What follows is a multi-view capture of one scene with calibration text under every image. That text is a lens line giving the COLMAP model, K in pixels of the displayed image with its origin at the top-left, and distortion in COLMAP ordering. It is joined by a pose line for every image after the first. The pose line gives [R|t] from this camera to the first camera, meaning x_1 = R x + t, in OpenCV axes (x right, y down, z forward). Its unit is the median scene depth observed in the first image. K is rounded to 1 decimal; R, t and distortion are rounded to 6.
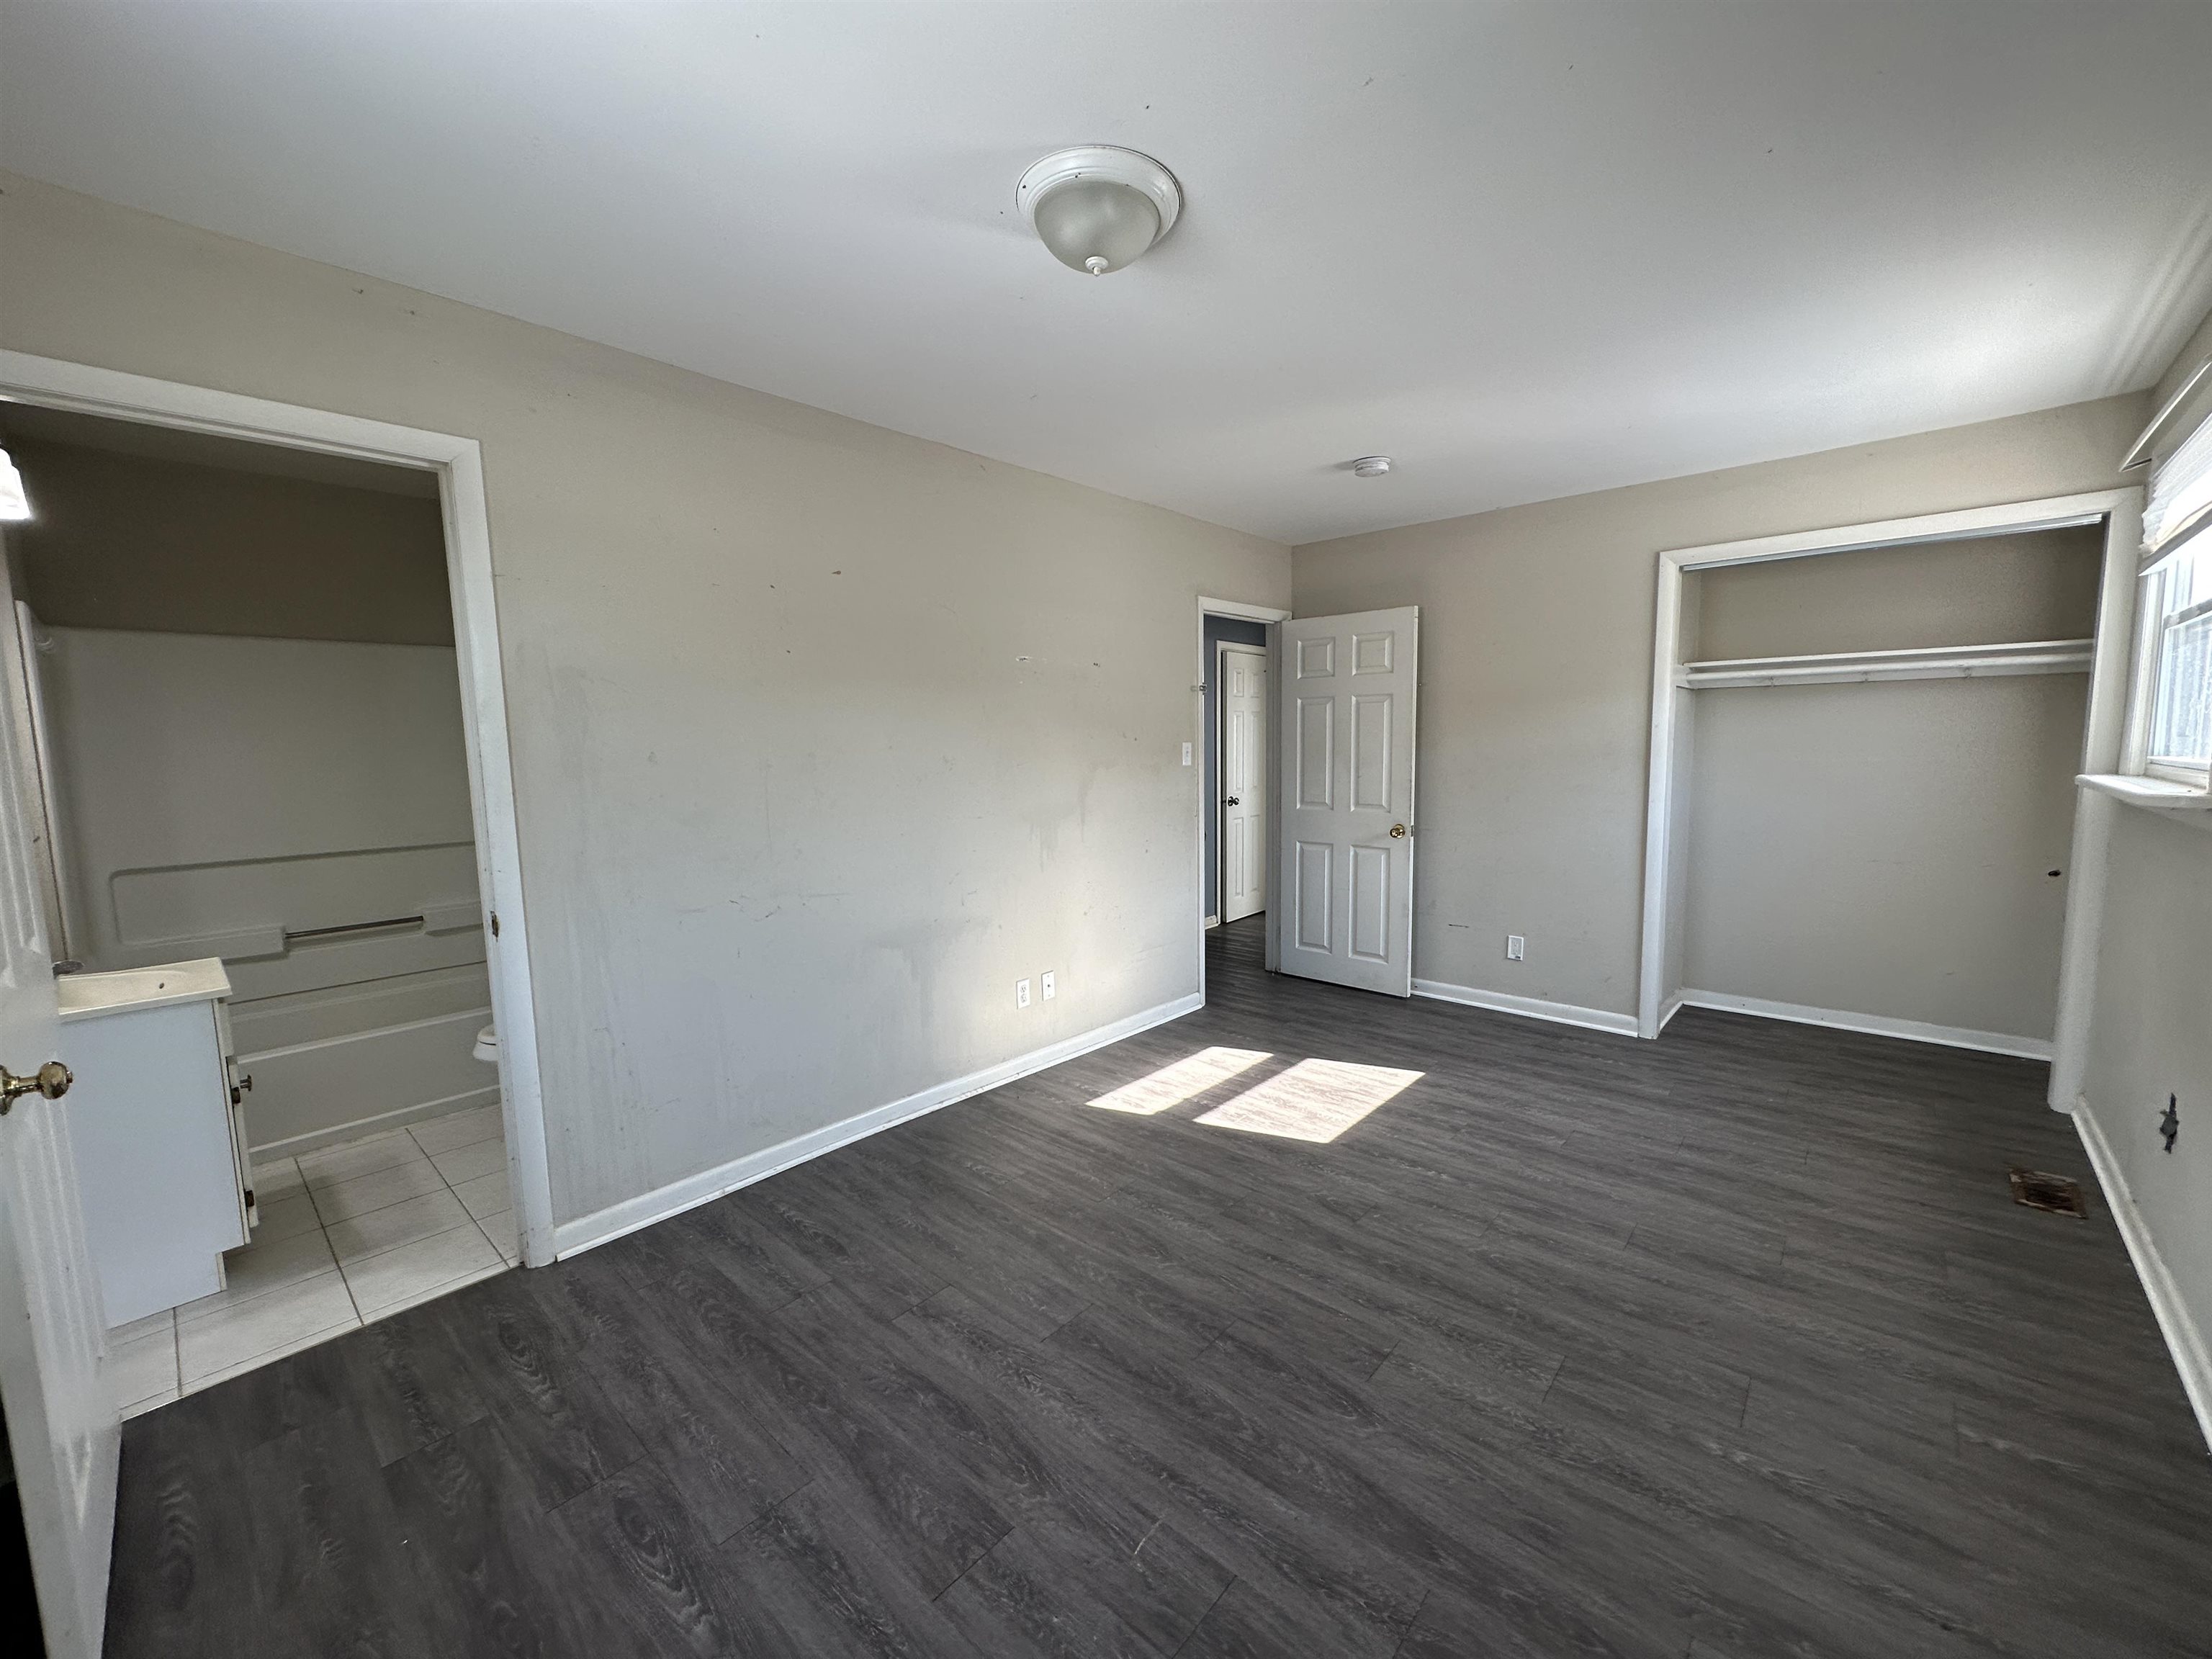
lens RADIAL K [[878.7, 0, 1107.5], [0, 878.7, 837.2], [0, 0, 1]] dist [-0.002596, 0.000954]
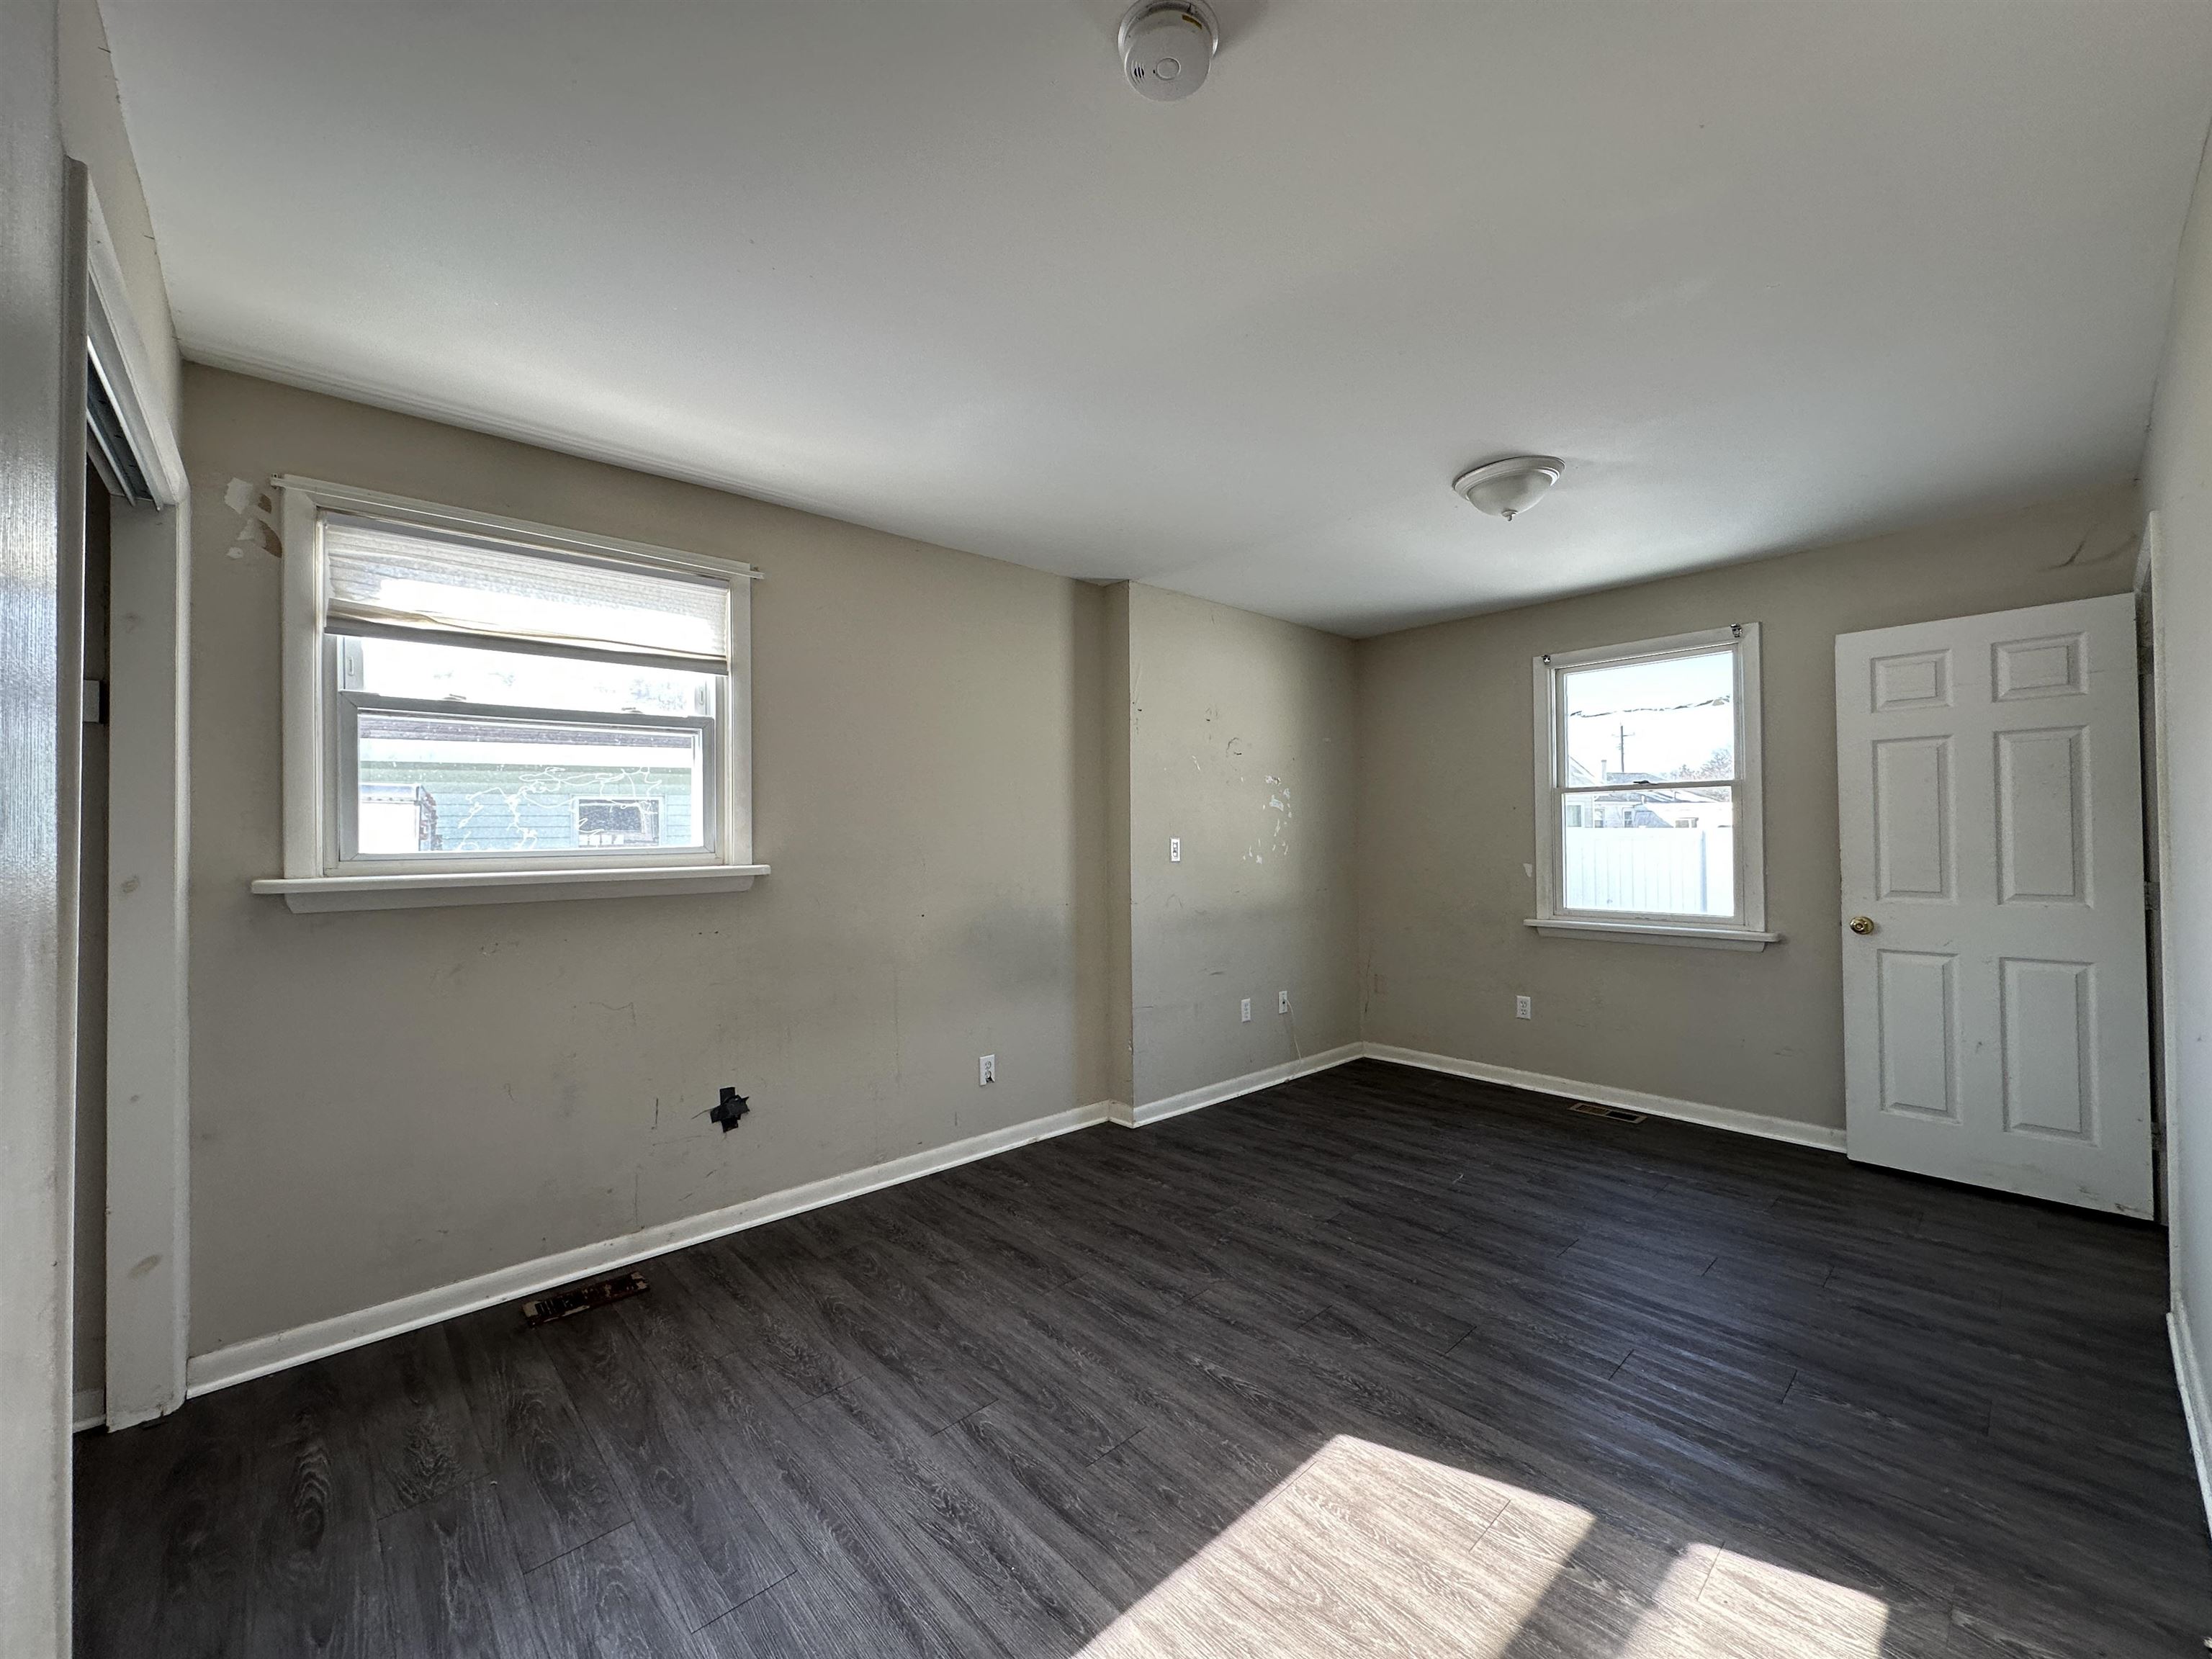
lens RADIAL K [[878.7, 0, 1098.6], [0, 878.7, 826.0], [0, 0, 1]] dist [-0.002596, 0.000954]
pose [[-0.994047, 0.028301, 0.105211, 0.399939], [0.038303, 0.994808, 0.094291, -0.180989], [-0.101996, 0.097760, -0.989970, 1.859201]]
